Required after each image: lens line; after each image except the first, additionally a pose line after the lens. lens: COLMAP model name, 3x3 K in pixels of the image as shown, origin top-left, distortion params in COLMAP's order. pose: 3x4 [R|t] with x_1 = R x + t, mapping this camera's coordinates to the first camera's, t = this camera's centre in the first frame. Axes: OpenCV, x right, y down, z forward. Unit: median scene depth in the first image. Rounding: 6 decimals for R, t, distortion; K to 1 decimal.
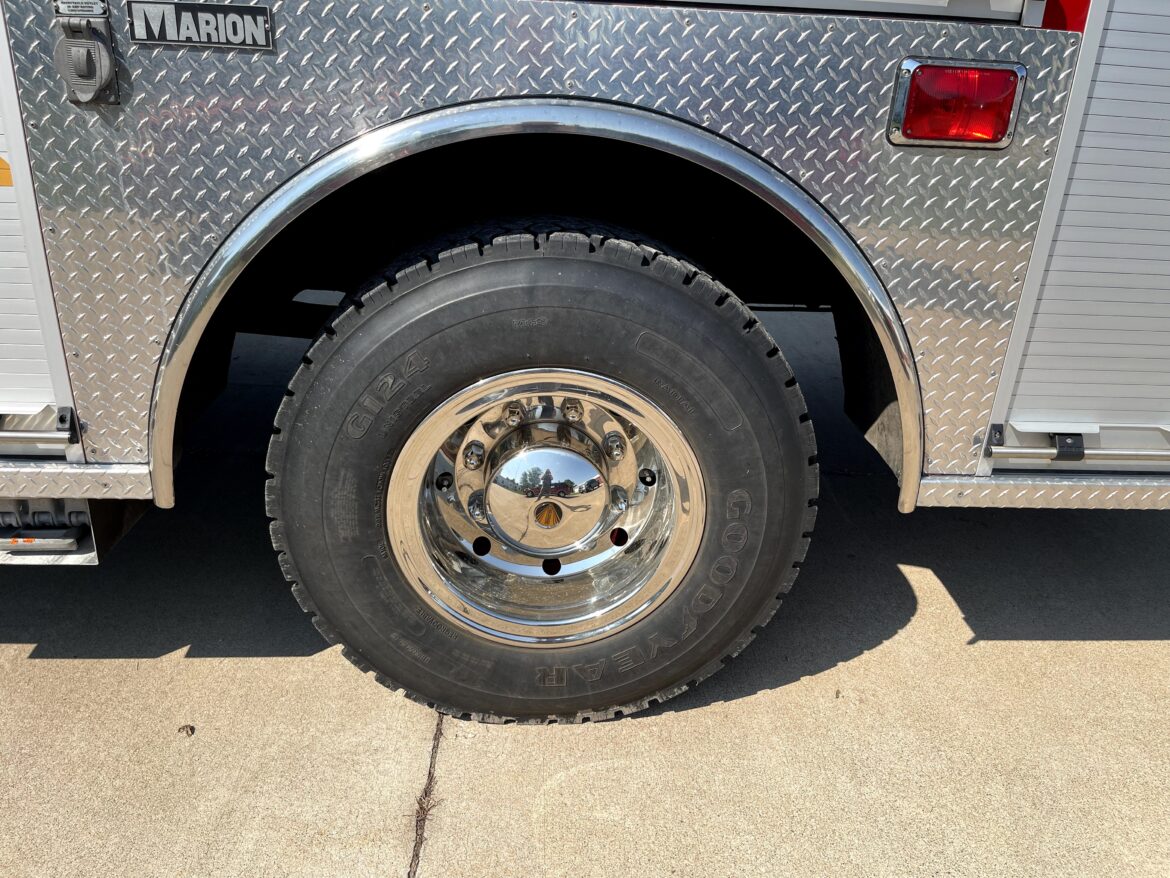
lens RADIAL K [[888.7, 0, 579.8], [0, 888.7, 450.9], [0, 0, 1]] dist [0.064201, -0.085511]
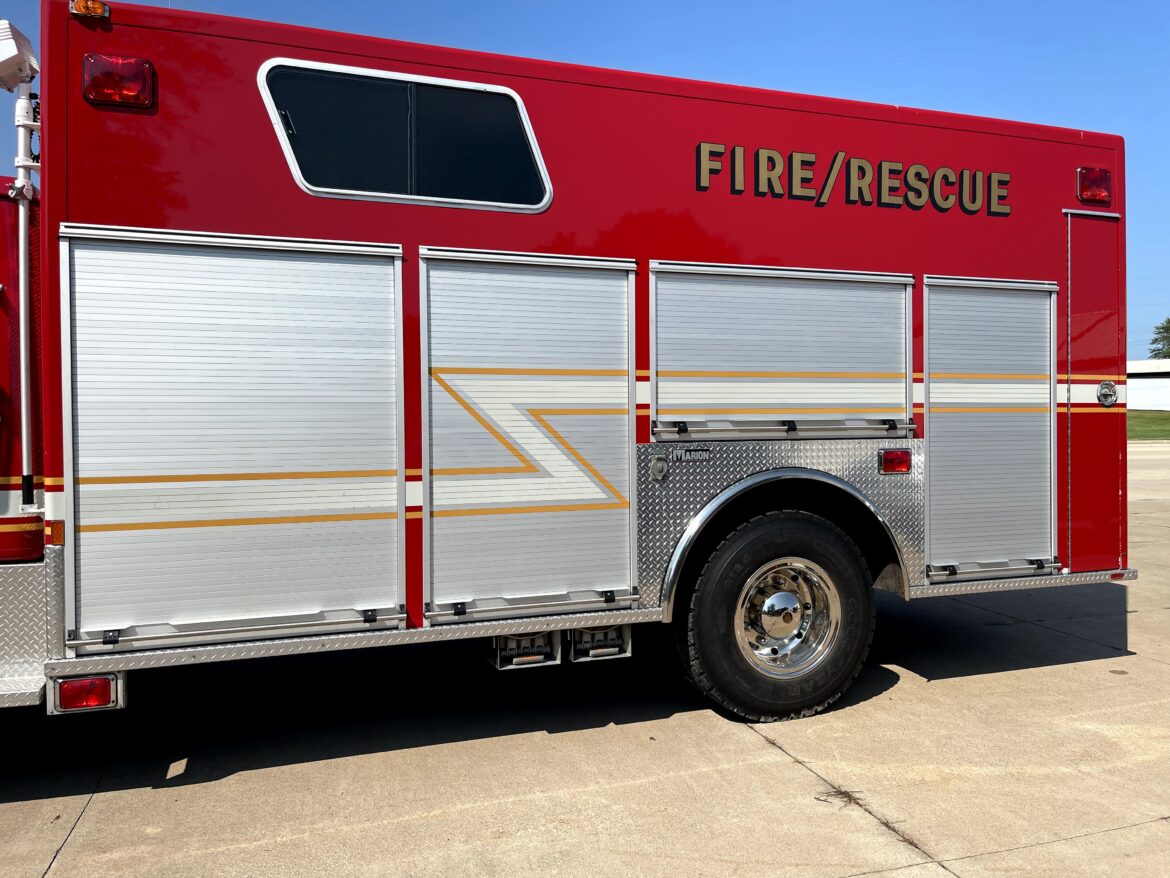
lens RADIAL K [[888.7, 0, 602.8], [0, 888.7, 433.7], [0, 0, 1]] dist [0.064201, -0.085511]
pose [[0.960099, -0.059400, 0.273280, -1.236830], [0.160359, 0.917510, -0.363950, 0.444475], [-0.229118, 0.393251, 0.890426, -1.409076]]
